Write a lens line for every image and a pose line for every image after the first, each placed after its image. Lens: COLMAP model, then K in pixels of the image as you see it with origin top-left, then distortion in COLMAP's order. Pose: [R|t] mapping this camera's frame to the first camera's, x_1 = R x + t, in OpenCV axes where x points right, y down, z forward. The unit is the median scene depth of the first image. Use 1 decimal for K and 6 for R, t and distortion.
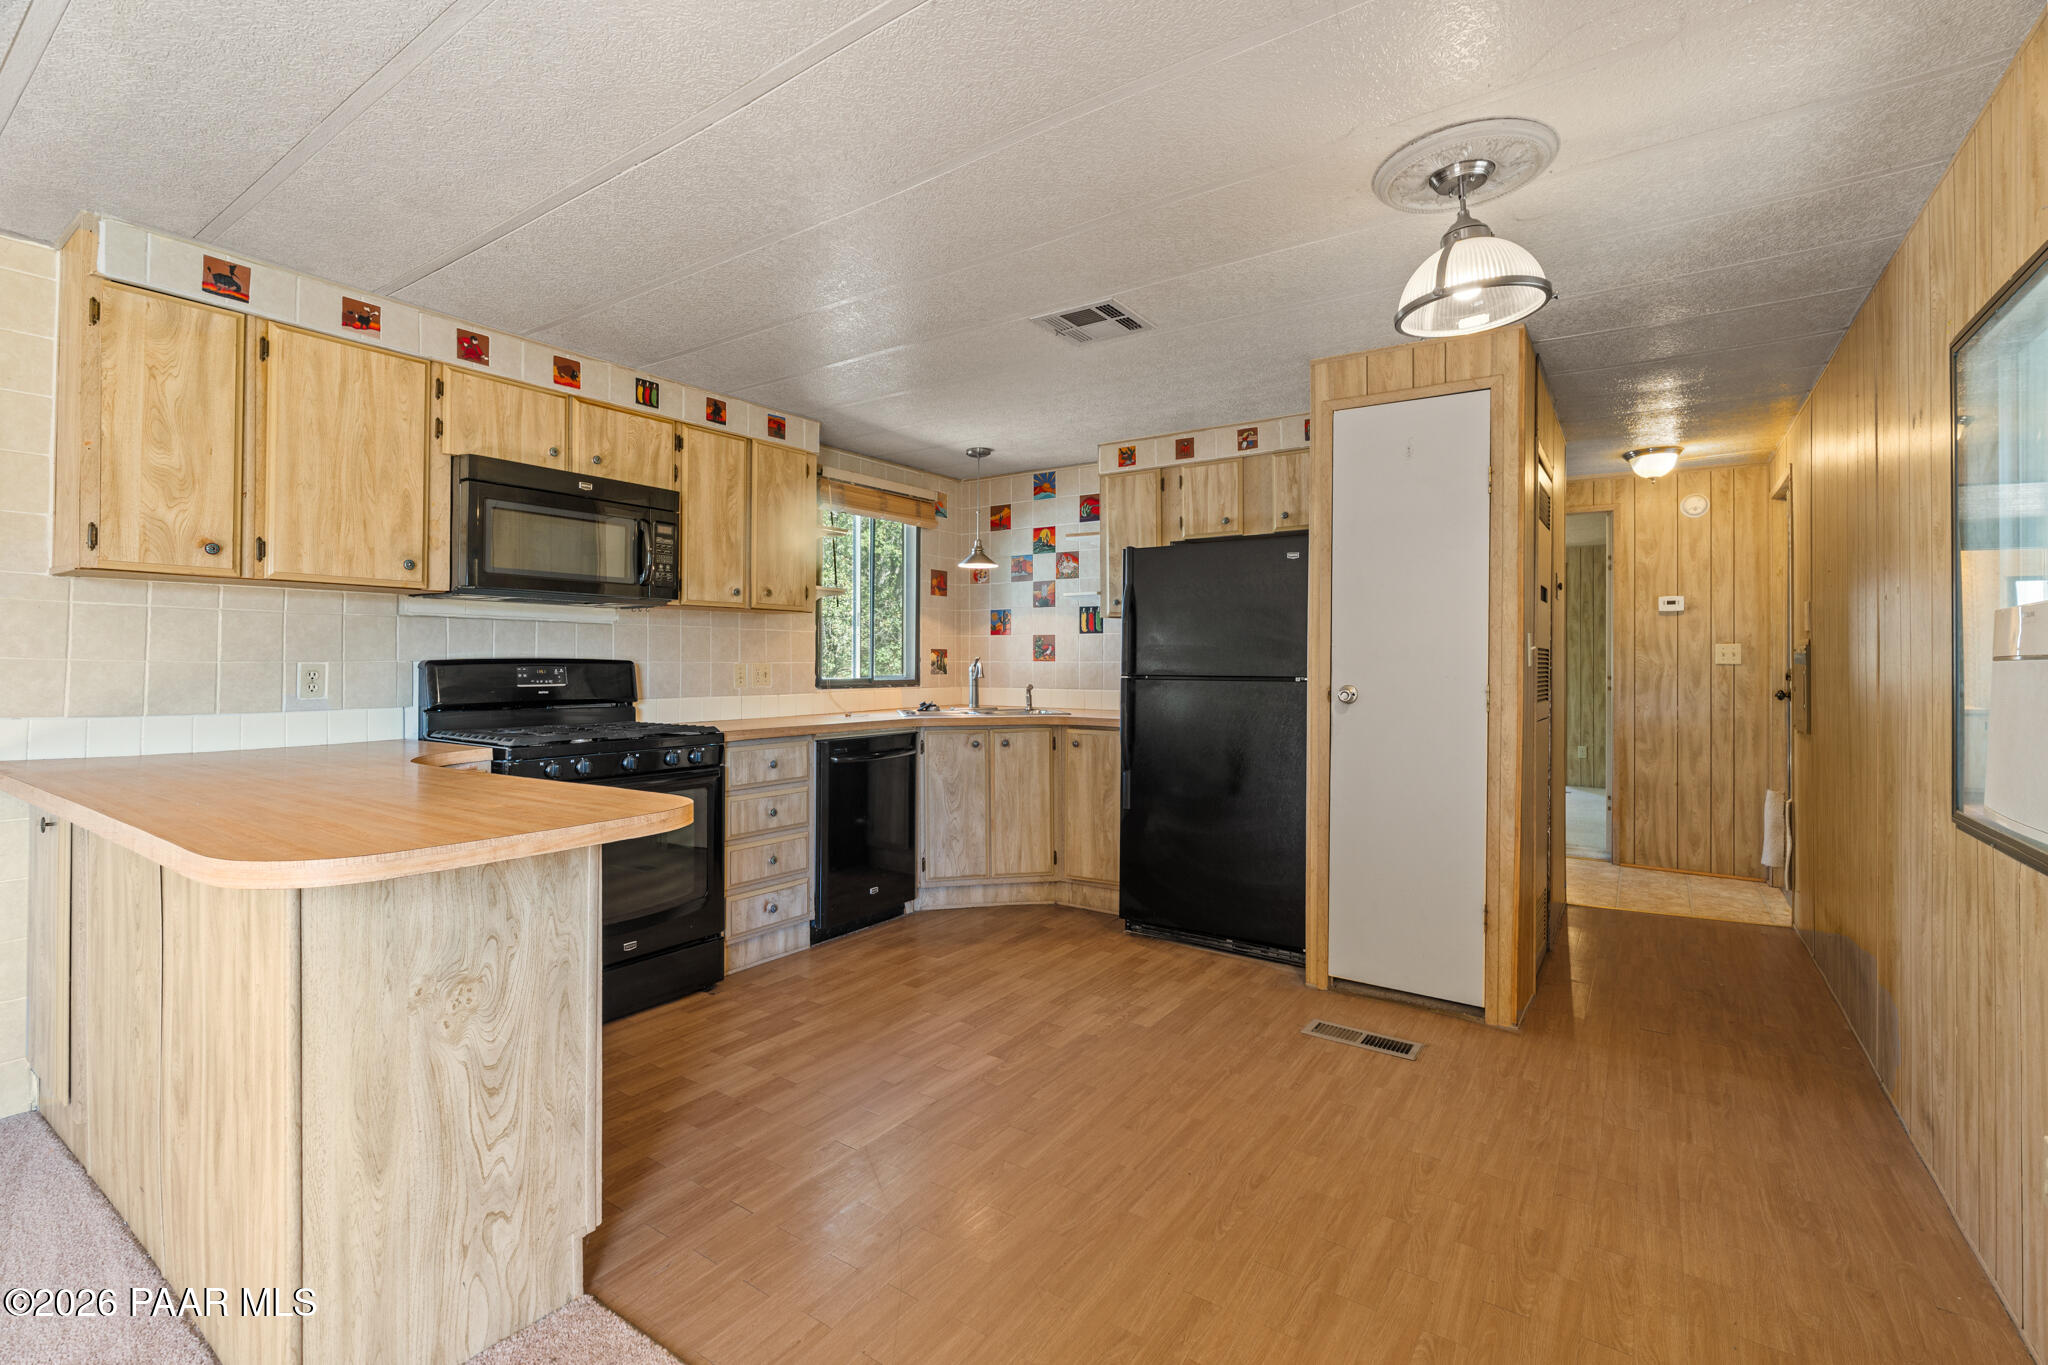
lens RADIAL K [[901.2, 0, 1017.2], [0, 901.2, 656.7], [0, 0, 1]] dist [-0.008546, 0.001352]
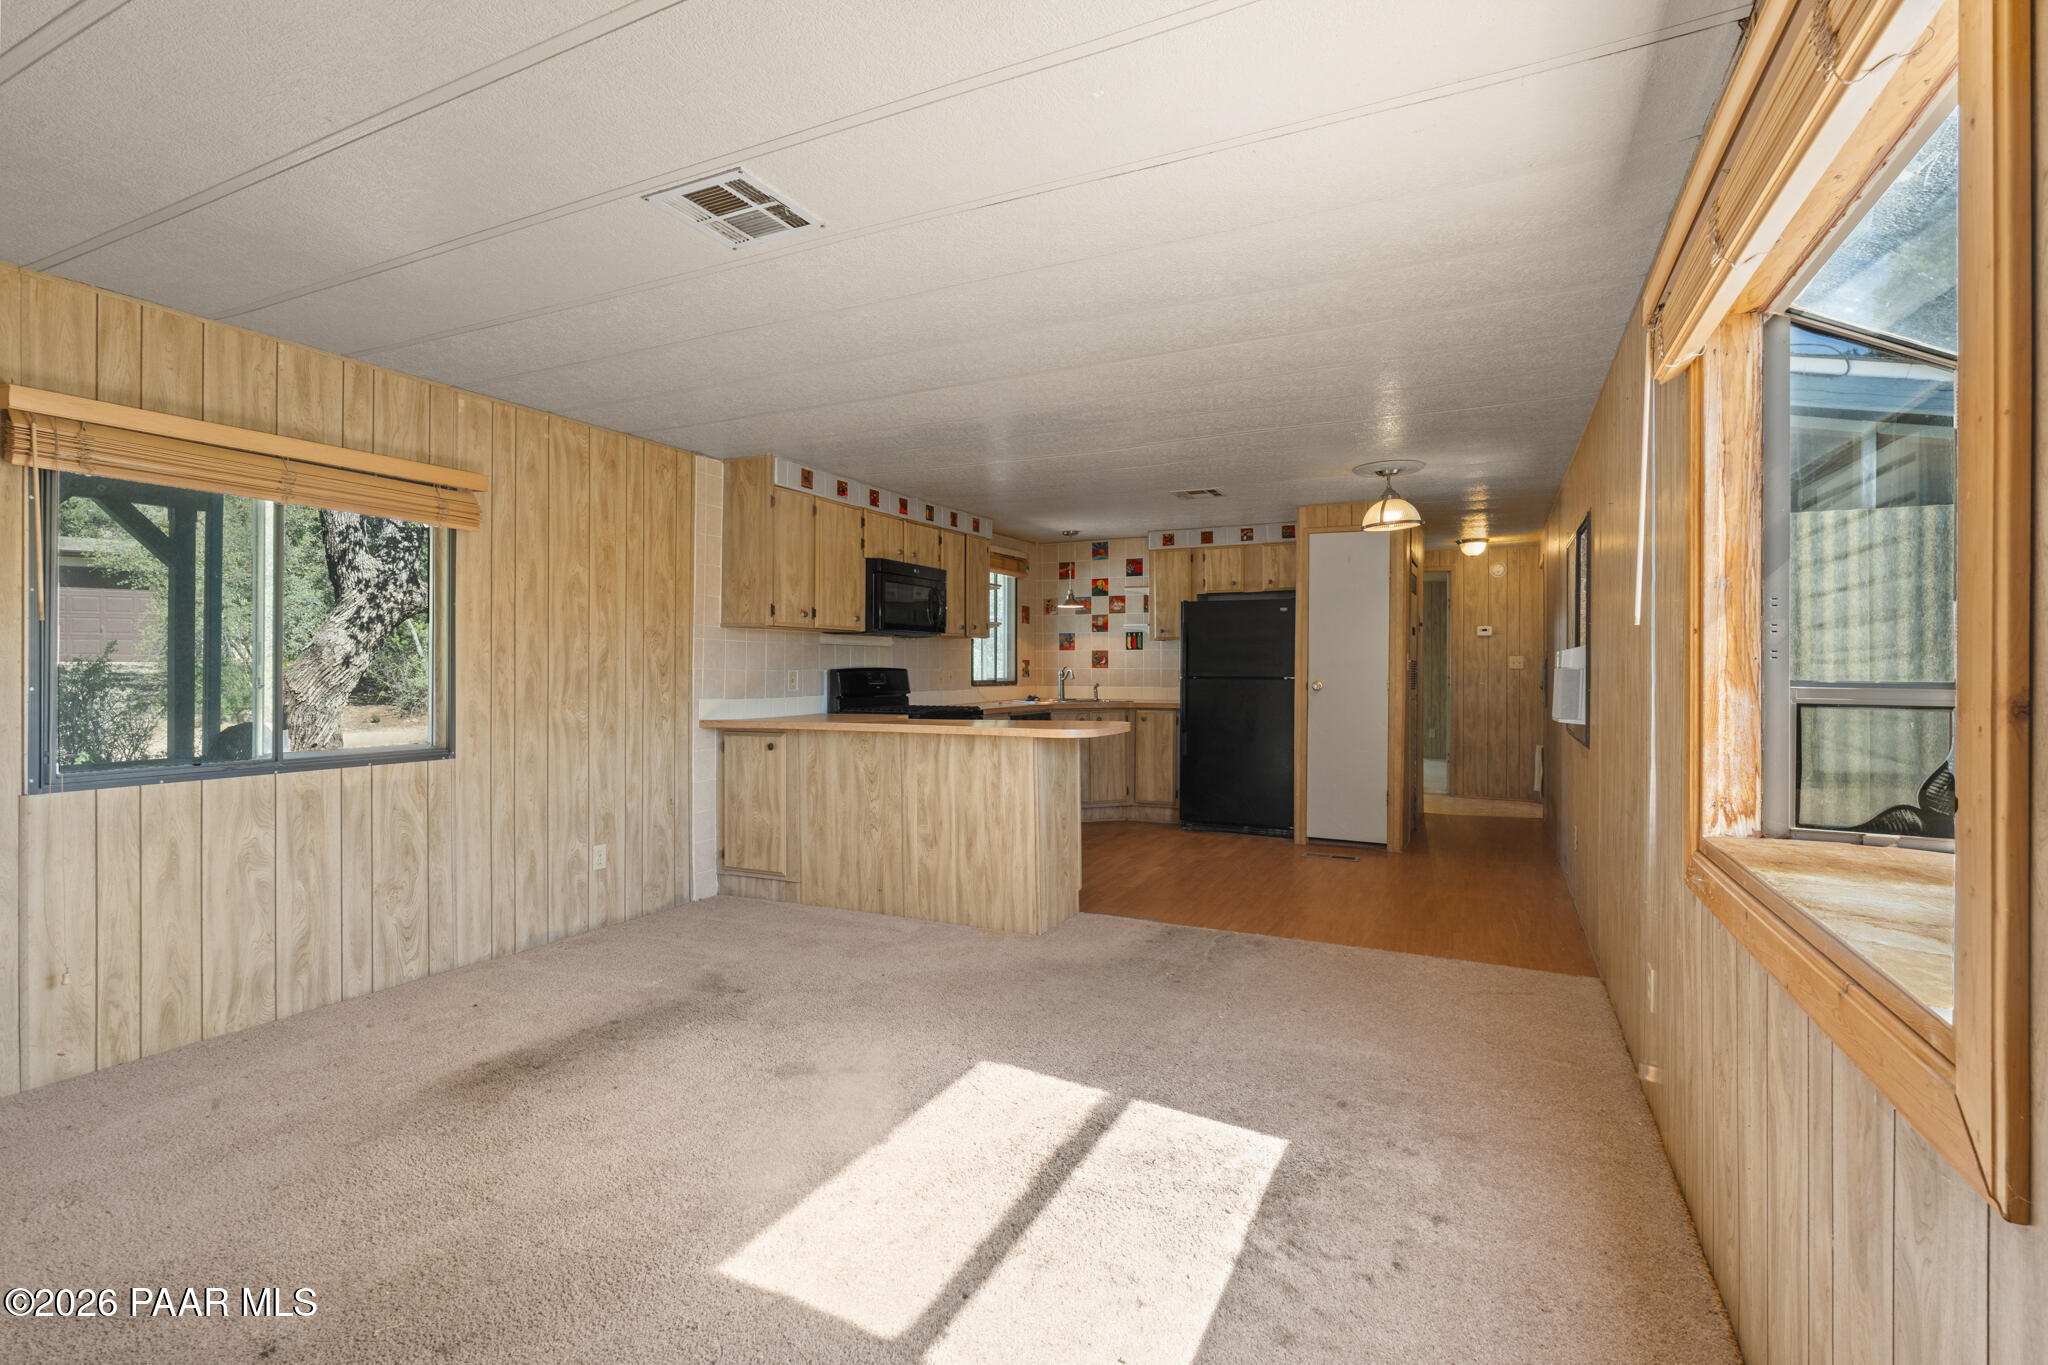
lens RADIAL K [[941.2, 0, 1019.3], [0, 941.2, 671.7], [0, 0, 1]] dist [-0.002603, -0.000025]
pose [[0.989020, -0.003674, 0.147738, -0.494285], [0.002105, 0.999940, 0.010776, -0.008883], [-0.147769, -0.010347, 0.988968, -0.781981]]
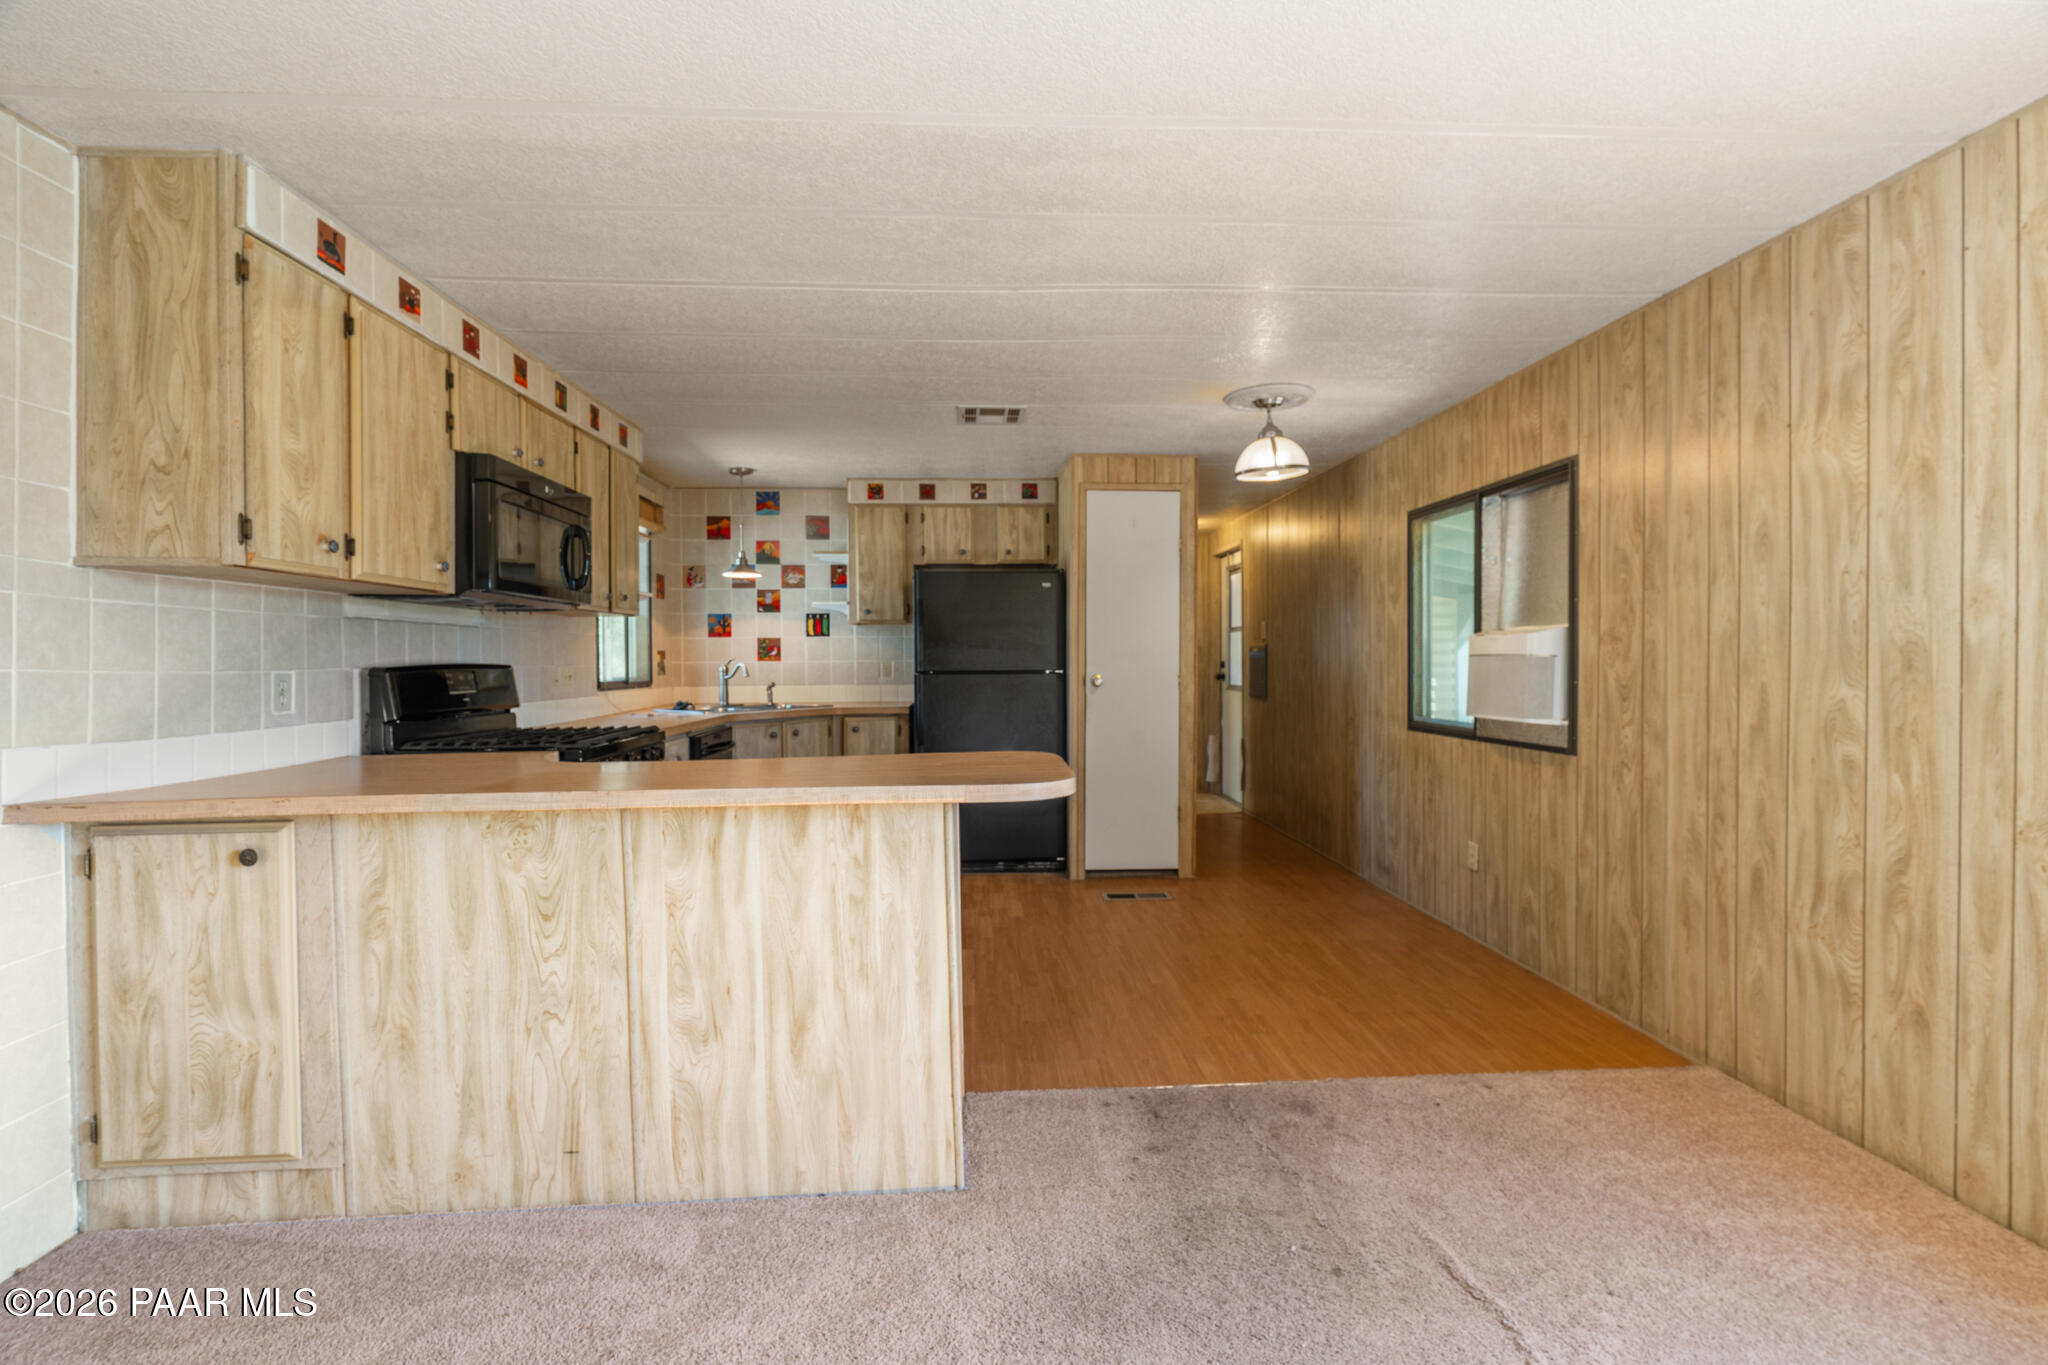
lens RADIAL K [[901.2, 0, 1016.3], [0, 901.2, 668.9], [0, 0, 1]] dist [-0.008546, 0.001352]
pose [[0.788248, -0.016457, 0.615138, -0.613143], [0.006484, 0.999809, 0.018440, -0.005762], [-0.615324, -0.010546, 0.788204, -0.096710]]
